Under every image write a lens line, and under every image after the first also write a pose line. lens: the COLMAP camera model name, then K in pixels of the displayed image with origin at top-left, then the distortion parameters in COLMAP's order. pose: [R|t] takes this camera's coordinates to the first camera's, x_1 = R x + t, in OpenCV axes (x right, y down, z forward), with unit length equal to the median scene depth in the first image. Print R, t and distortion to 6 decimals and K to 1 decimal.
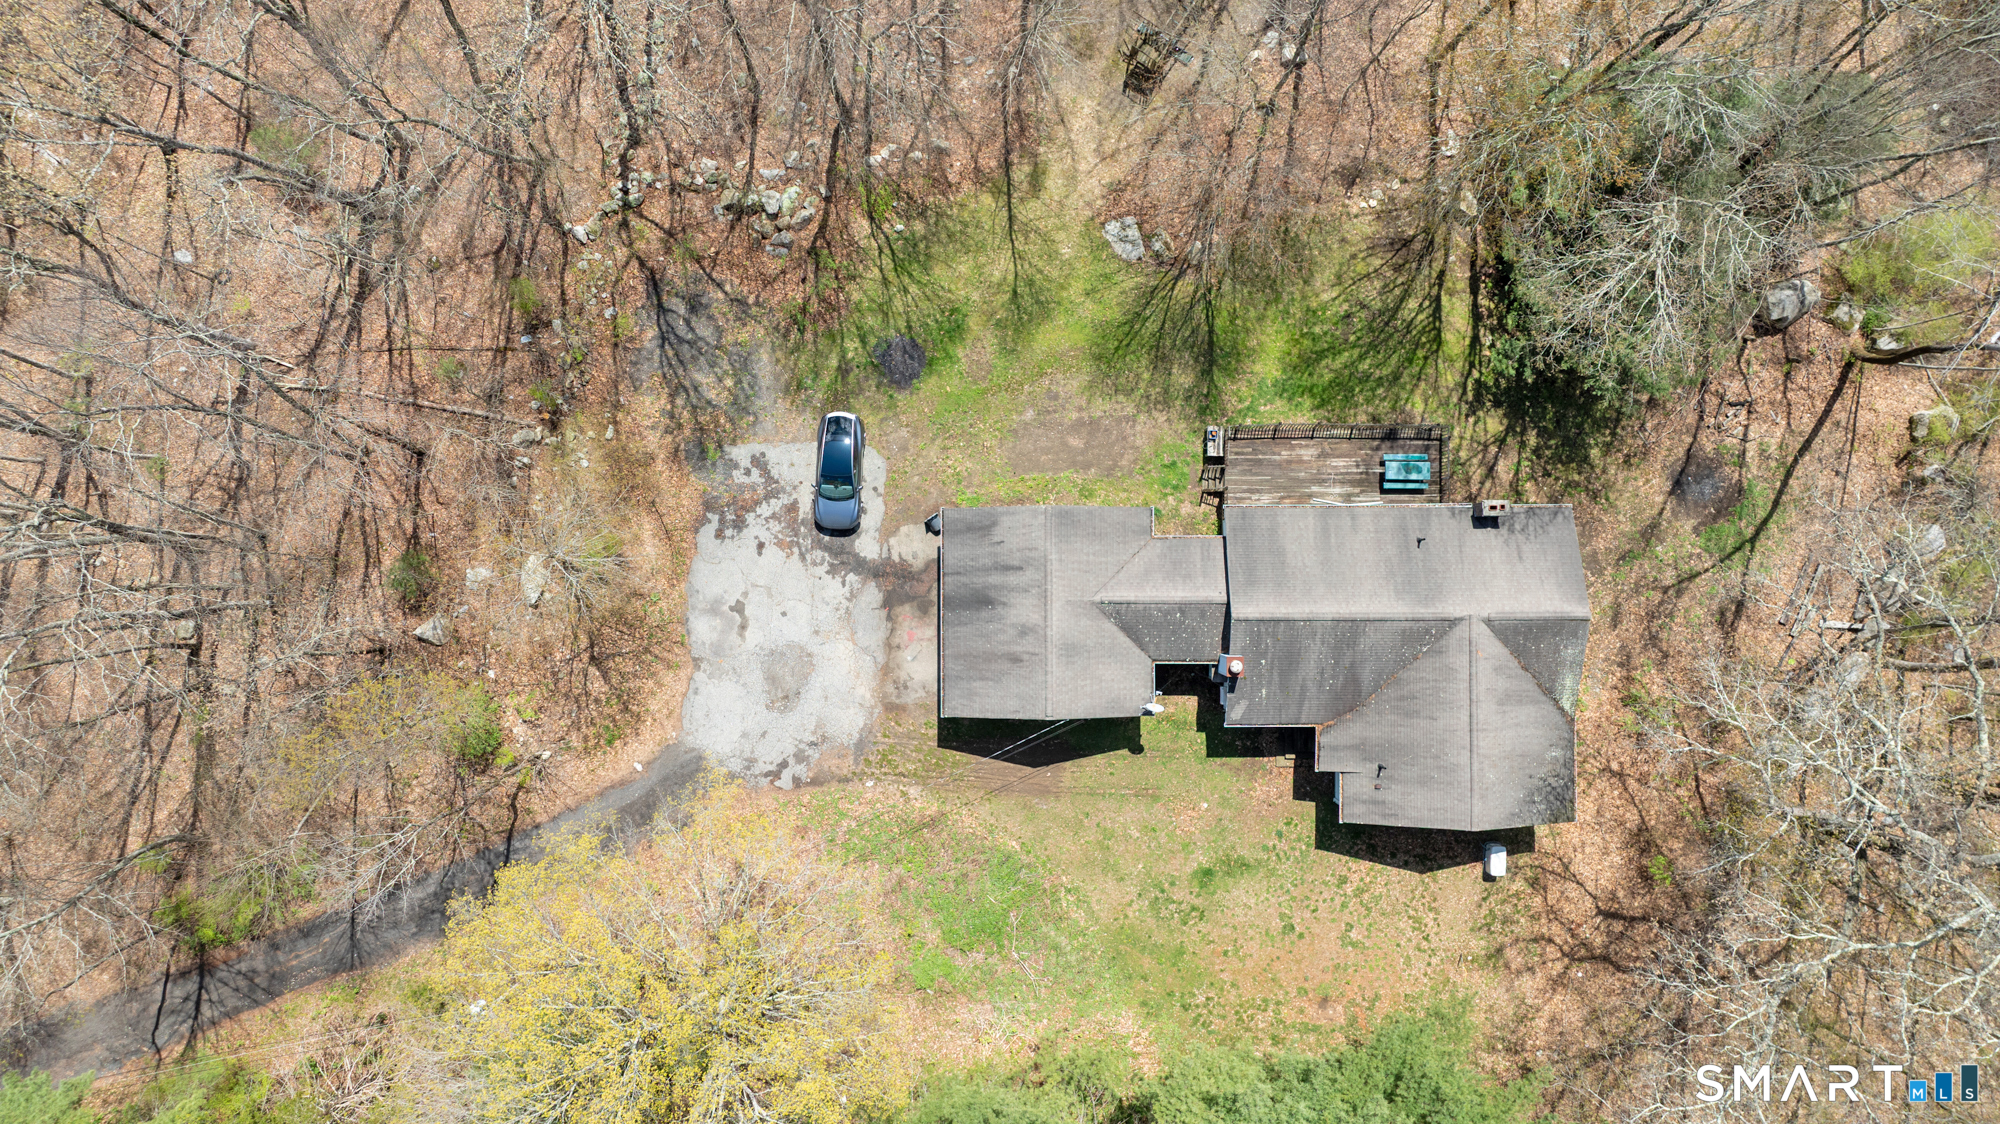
lens RADIAL K [[1408.3, 0, 1006.8], [0, 1408.3, 560.2], [0, 0, 1]] dist [-0.027266, 0.012742]
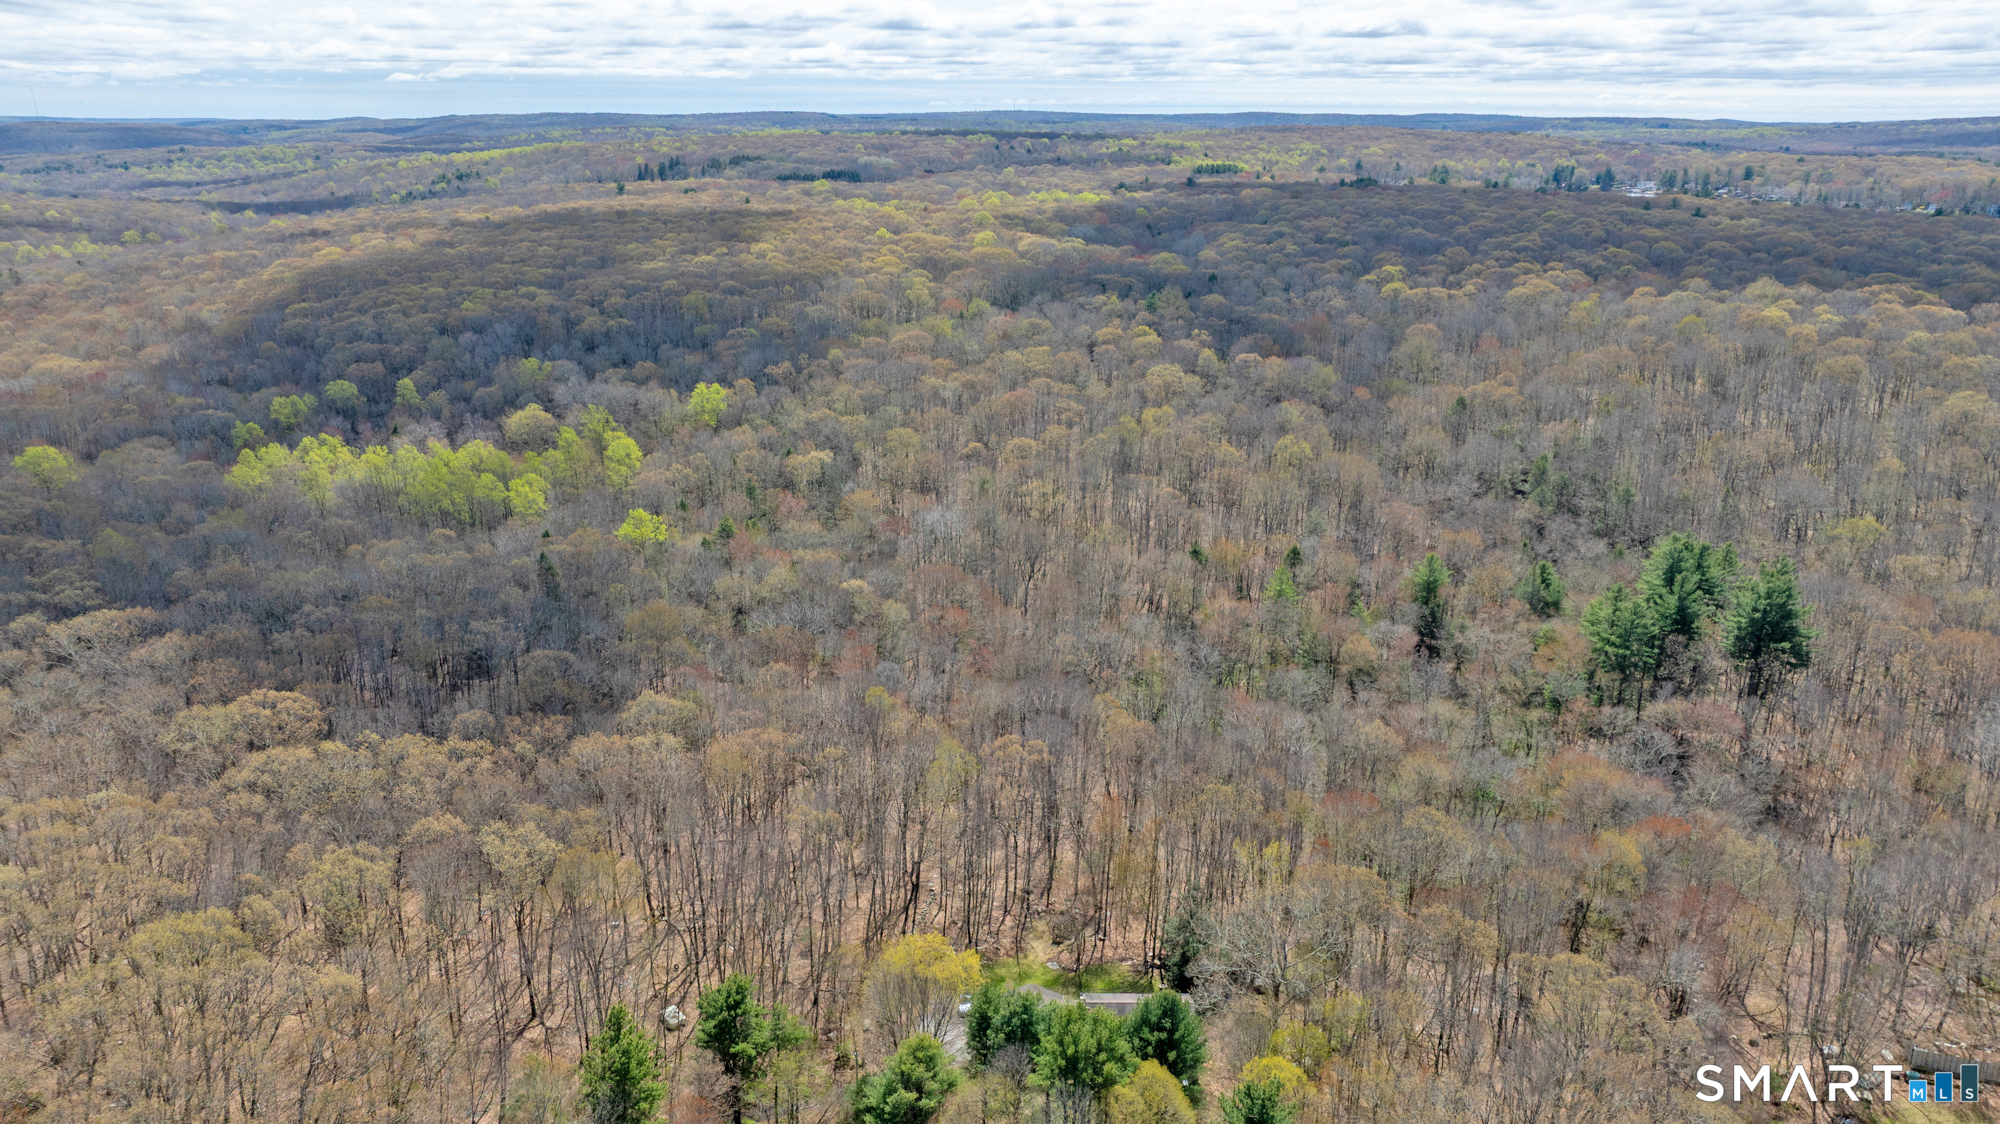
lens RADIAL K [[1408.3, 0, 991.9], [0, 1408.3, 565.4], [0, 0, 1]] dist [-0.027266, 0.012742]
pose [[0.999983, 0.001845, -0.005512, -0.043213], [-0.005811, 0.337774, -0.941209, 2.572034], [0.000125, 0.941225, 0.337779, -1.005795]]
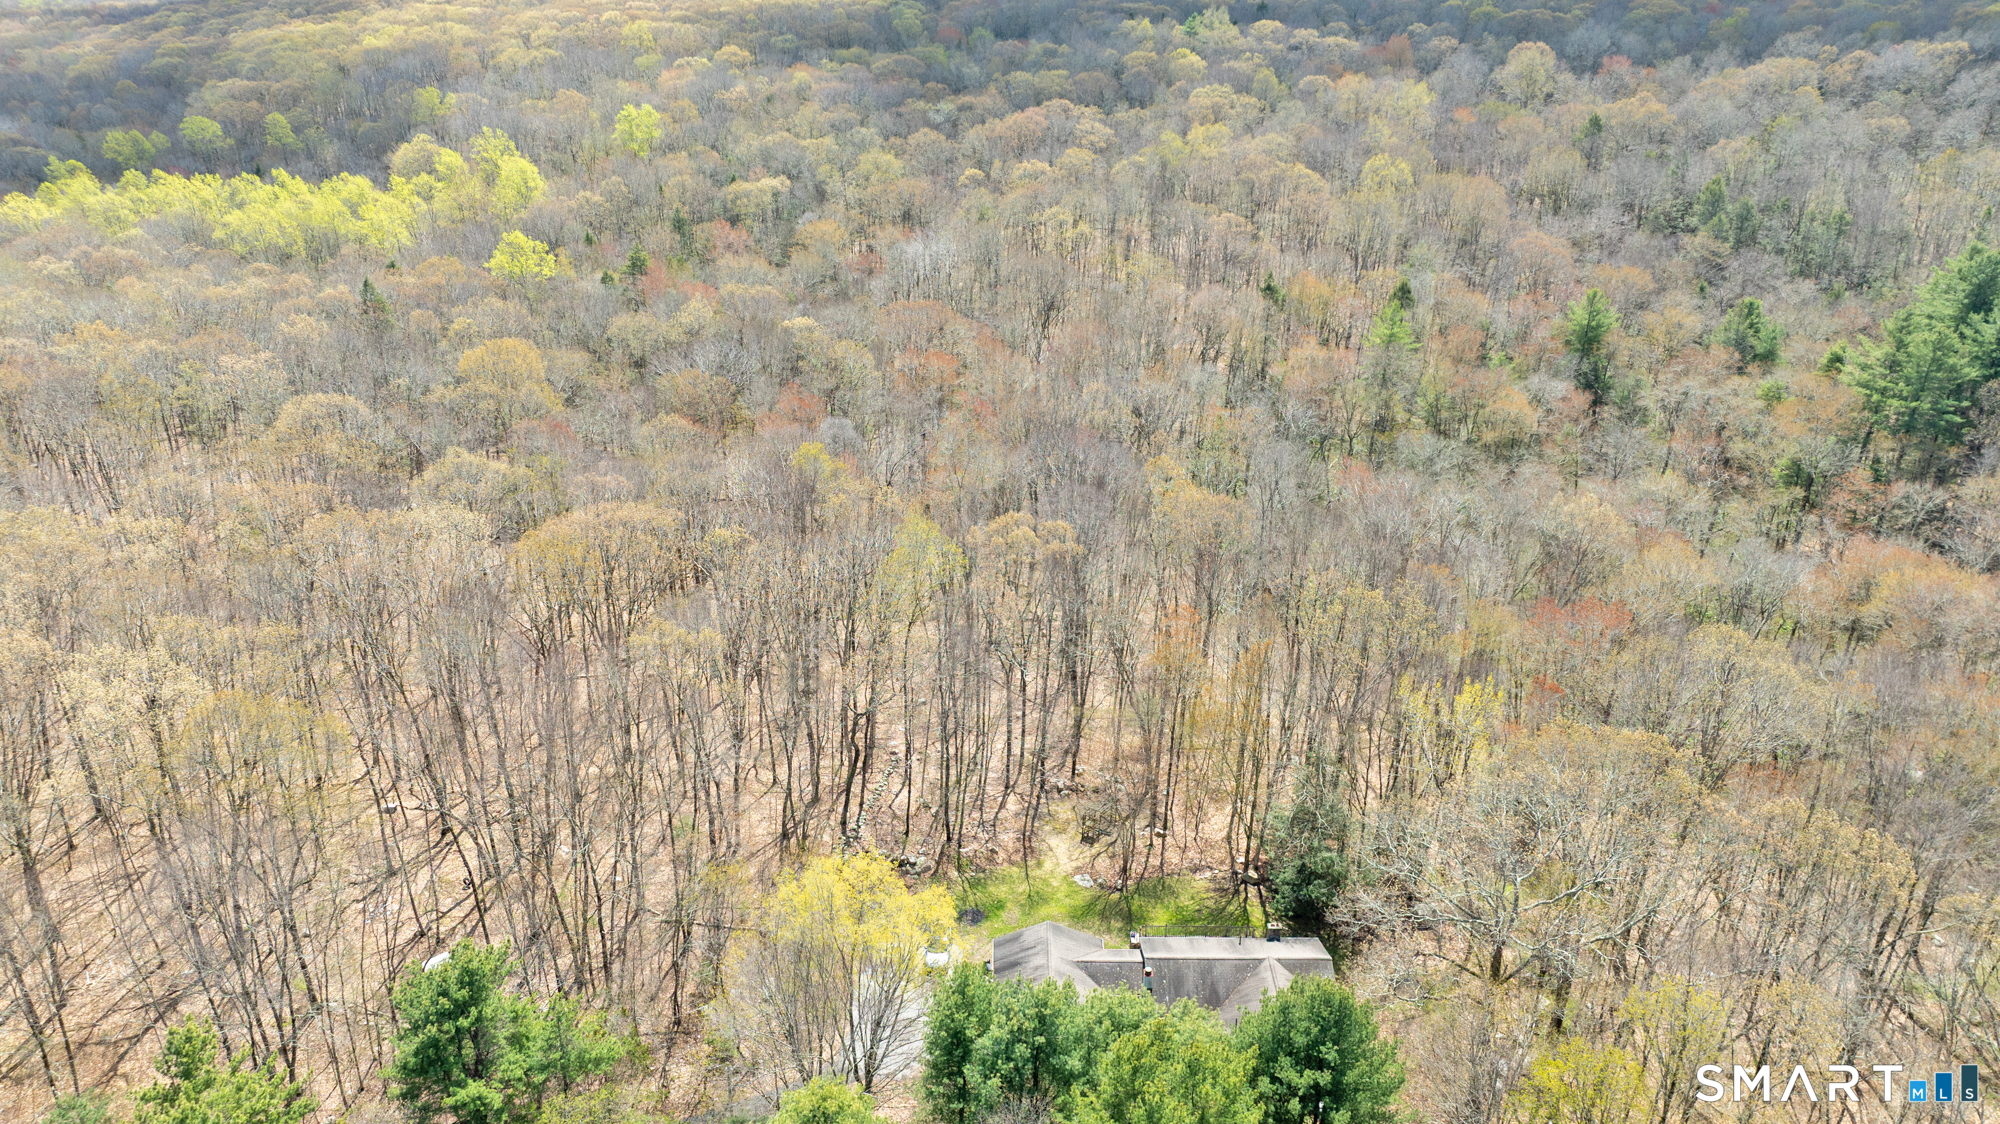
lens RADIAL K [[1408.3, 0, 996.2], [0, 1408.3, 564.9], [0, 0, 1]] dist [-0.027266, 0.012742]
pose [[0.999960, 0.003801, -0.008092, -0.027195], [-0.008938, 0.447555, -0.894212, 1.379962], [0.000222, 0.894248, 0.447571, -0.311503]]
